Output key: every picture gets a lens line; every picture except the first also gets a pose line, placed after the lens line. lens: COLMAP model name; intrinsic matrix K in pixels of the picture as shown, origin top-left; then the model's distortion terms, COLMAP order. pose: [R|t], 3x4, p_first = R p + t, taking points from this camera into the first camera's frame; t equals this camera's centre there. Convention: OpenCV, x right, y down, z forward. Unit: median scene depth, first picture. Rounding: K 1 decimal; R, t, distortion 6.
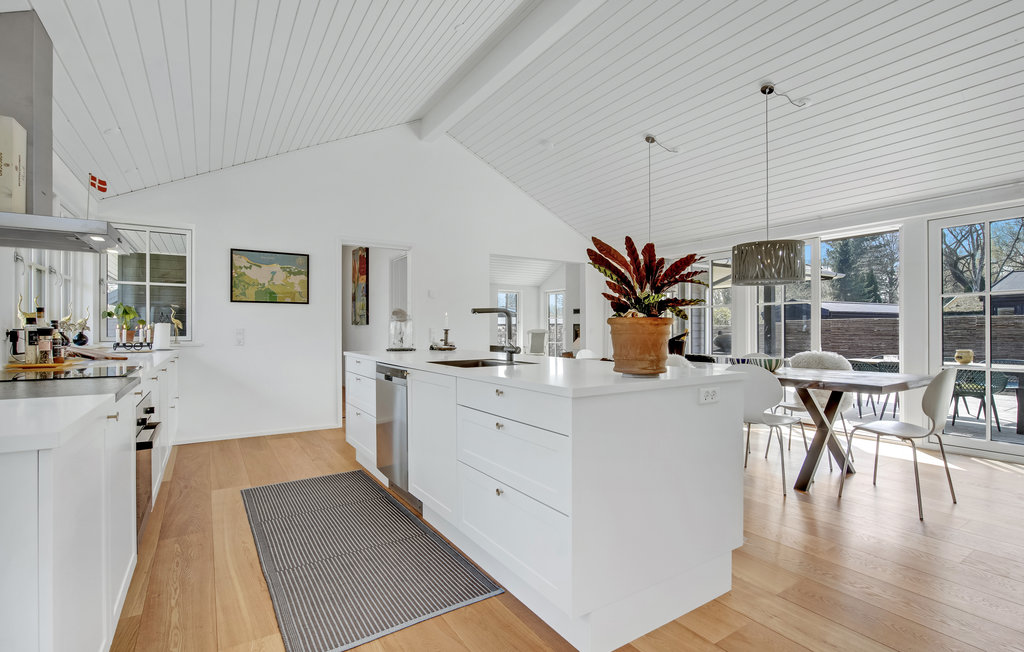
lens RADIAL K [[468.9, 0, 508.8], [0, 468.9, 328.3], [0, 0, 1]] dist [-0.001748, -0.000456]
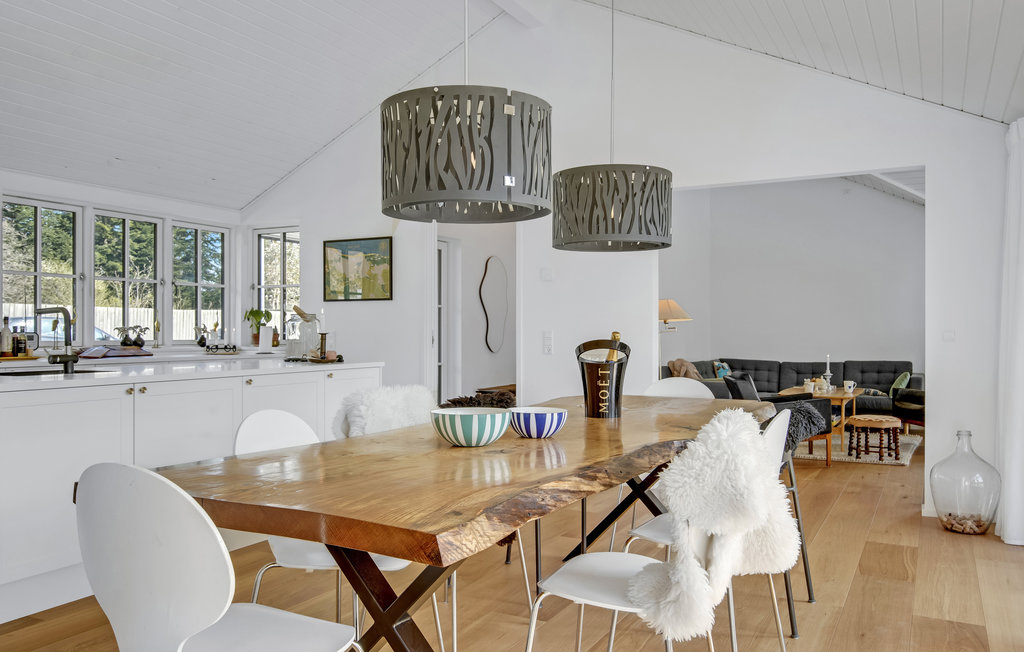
lens RADIAL K [[792.5, 0, 507.7], [0, 792.5, 328.1], [0, 0, 1]] dist [-0.000812, 0.003662]
pose [[0.494051, -0.003799, -0.869425, 0.873237], [0.000912, 0.999992, -0.003851, -0.000266], [0.869433, 0.001110, 0.494050, 0.559126]]
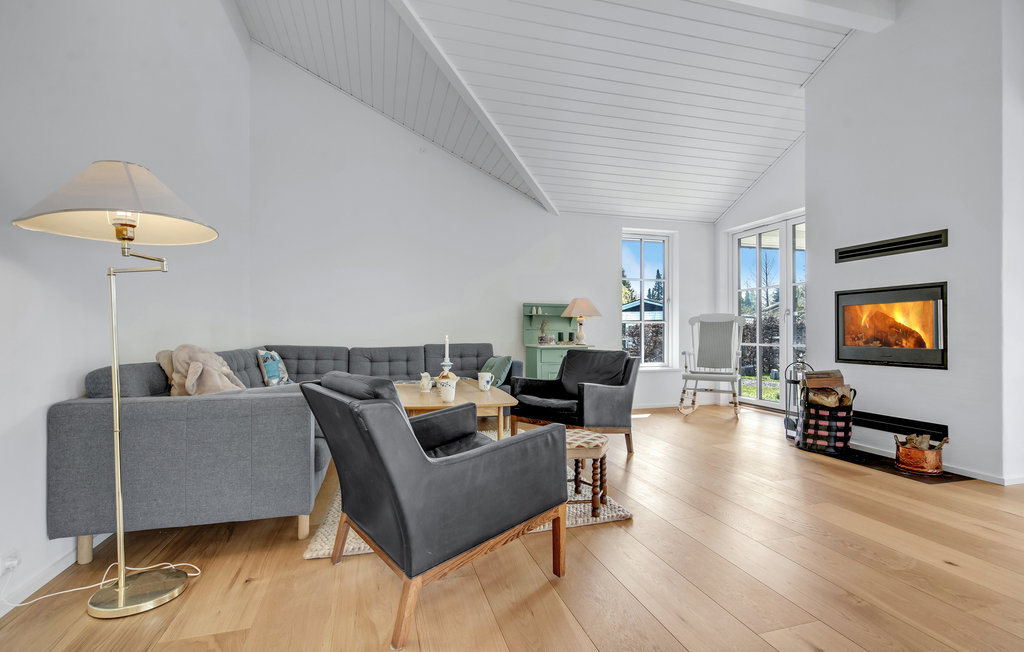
lens RADIAL K [[468.9, 0, 504.1], [0, 468.9, 330.8], [0, 0, 1]] dist [-0.001748, -0.000456]
pose [[0.955126, -0.003660, -0.296178, 0.006135], [0.003718, 0.999993, -0.000367, 0.047724], [0.296177, -0.000751, 0.955133, 1.383578]]
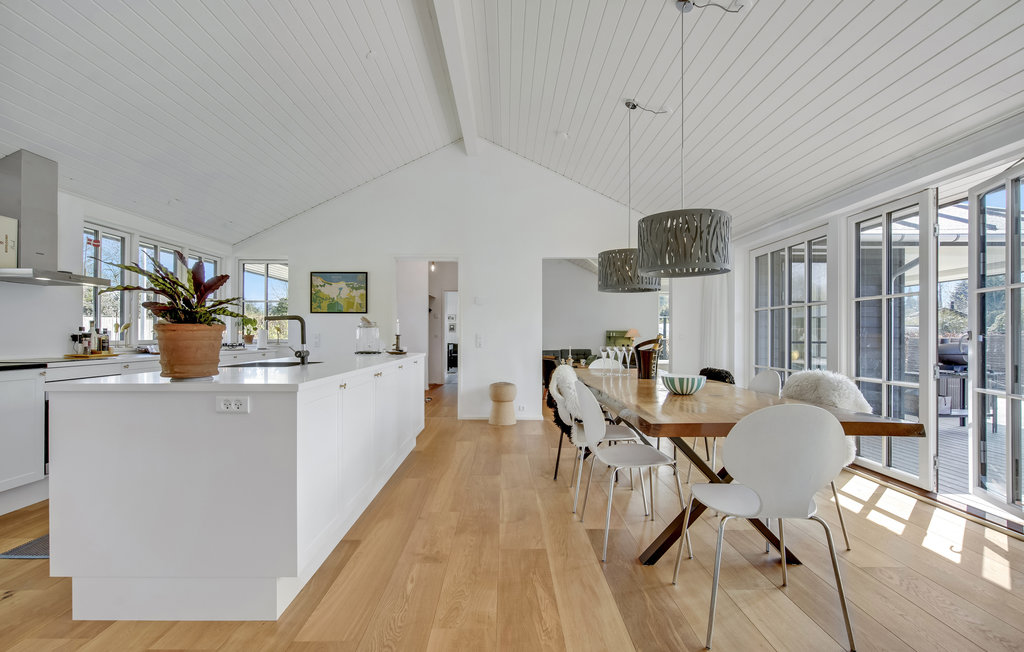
lens RADIAL K [[468.9, 0, 508.9], [0, 468.9, 330.7], [0, 0, 1]] dist [-0.001748, -0.000456]
pose [[0.848660, -0.001274, -0.528937, 0.554418], [-0.002299, 0.999979, -0.006096, -0.001051], [0.528934, 0.006389, 0.848639, 0.189535]]
